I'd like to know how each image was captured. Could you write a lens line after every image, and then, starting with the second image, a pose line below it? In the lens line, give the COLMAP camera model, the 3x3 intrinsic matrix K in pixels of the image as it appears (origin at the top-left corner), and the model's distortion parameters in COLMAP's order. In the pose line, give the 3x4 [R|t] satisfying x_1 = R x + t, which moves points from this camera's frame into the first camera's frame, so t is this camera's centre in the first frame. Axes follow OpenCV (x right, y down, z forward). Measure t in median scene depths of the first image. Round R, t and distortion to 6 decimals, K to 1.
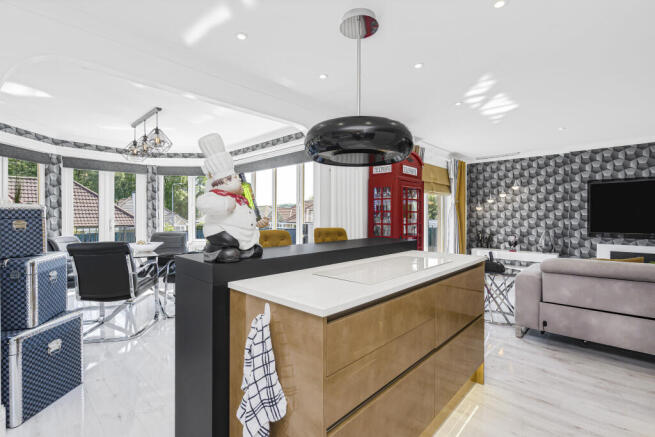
lens RADIAL K [[317.3, 0, 327.9], [0, 317.3, 215.4], [0, 0, 1]] dist [-0.000889, -0.000320]
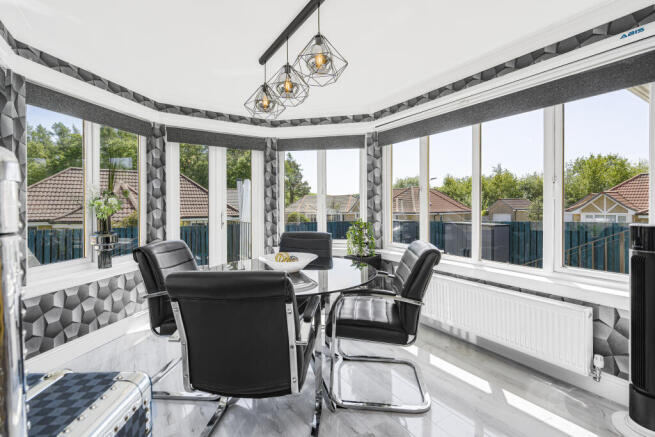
lens RADIAL K [[320.3, 0, 325.8], [0, 320.3, 205.8], [0, 0, 1]] dist [-0.003223, -0.000326]
pose [[0.968547, -0.005084, -0.248779, -0.296745], [0.005743, 0.999982, 0.001921, -0.002043], [0.248764, -0.003289, 0.968558, 0.372610]]
